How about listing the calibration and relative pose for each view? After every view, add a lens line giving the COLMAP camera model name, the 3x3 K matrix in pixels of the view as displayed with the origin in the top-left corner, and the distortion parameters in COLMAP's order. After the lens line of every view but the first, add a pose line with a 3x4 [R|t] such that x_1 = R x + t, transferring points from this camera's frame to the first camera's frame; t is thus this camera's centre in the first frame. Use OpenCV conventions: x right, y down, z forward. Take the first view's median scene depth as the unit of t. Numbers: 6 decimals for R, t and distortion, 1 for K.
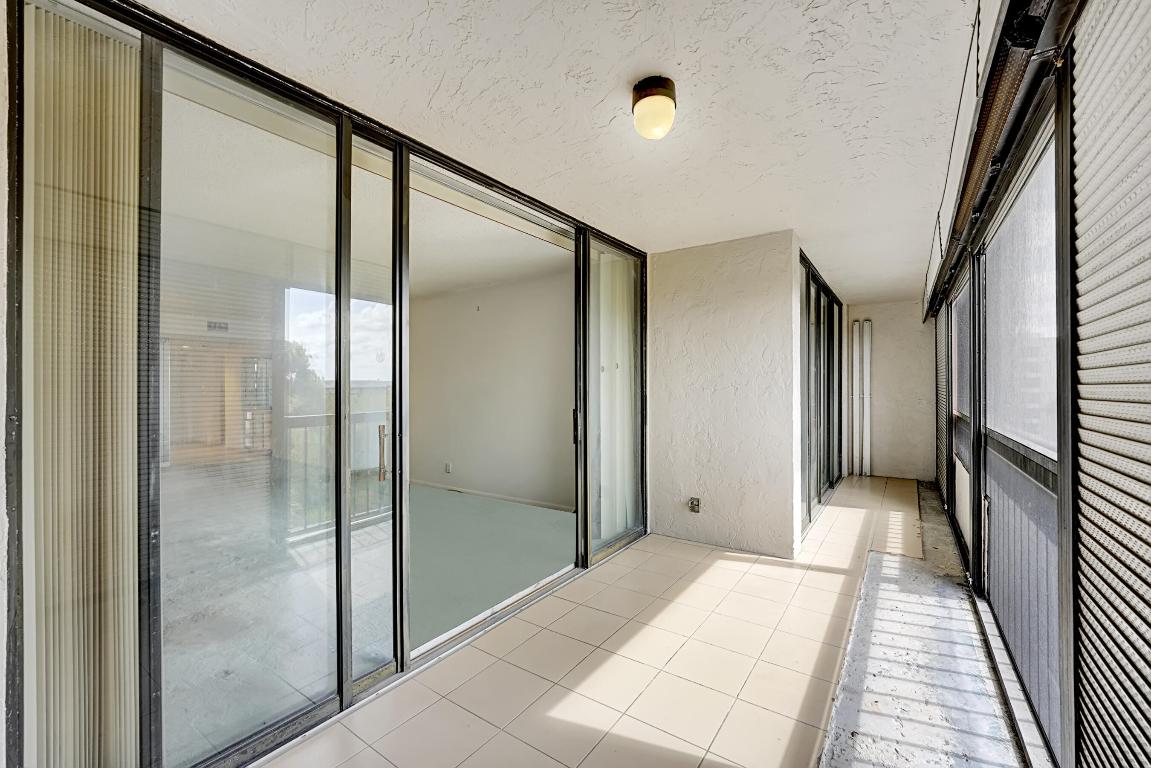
lens RADIAL K [[485.8, 0, 575.5], [0, 485.8, 384.0], [0, 0, 1]] dist [-0.018990, 0.000024]
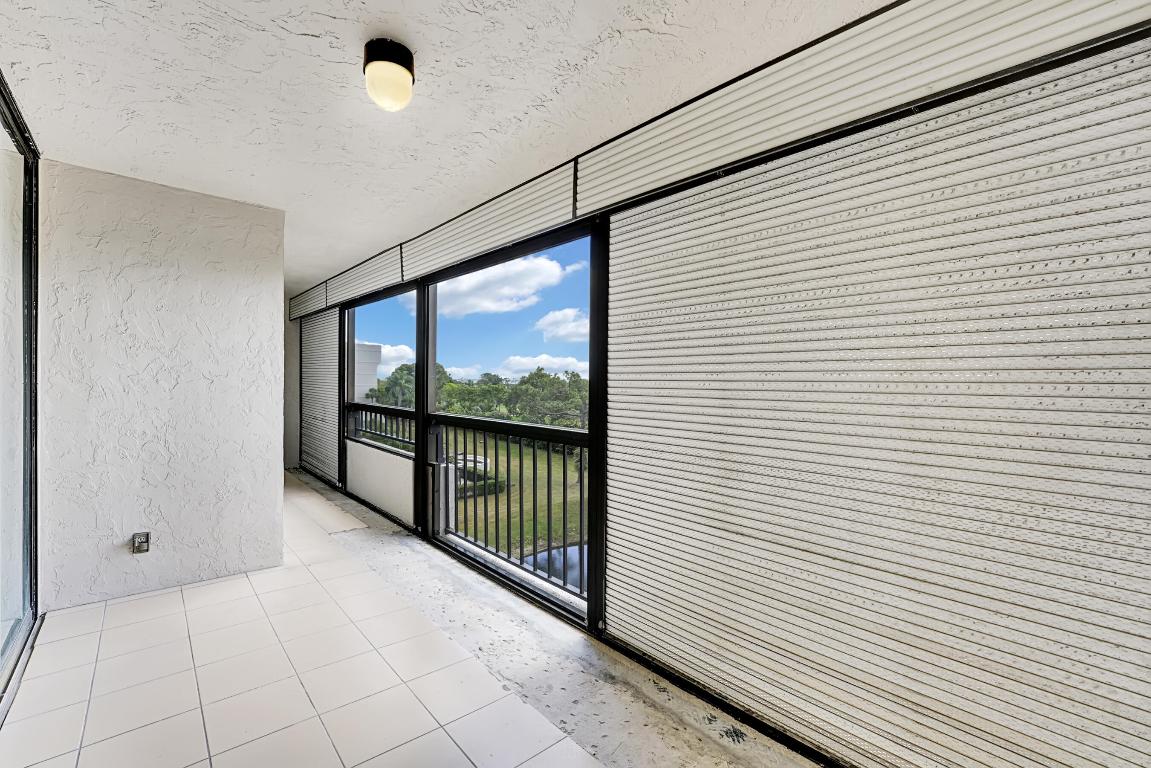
lens RADIAL K [[485.8, 0, 575.5], [0, 485.8, 384.0], [0, 0, 1]] dist [-0.018990, 0.000024]
pose [[0.231440, 0.006703, 0.972826, -0.300537], [-0.021066, 0.999776, -0.001878, 0.002931], [-0.972621, -0.020059, 0.231530, 0.221232]]
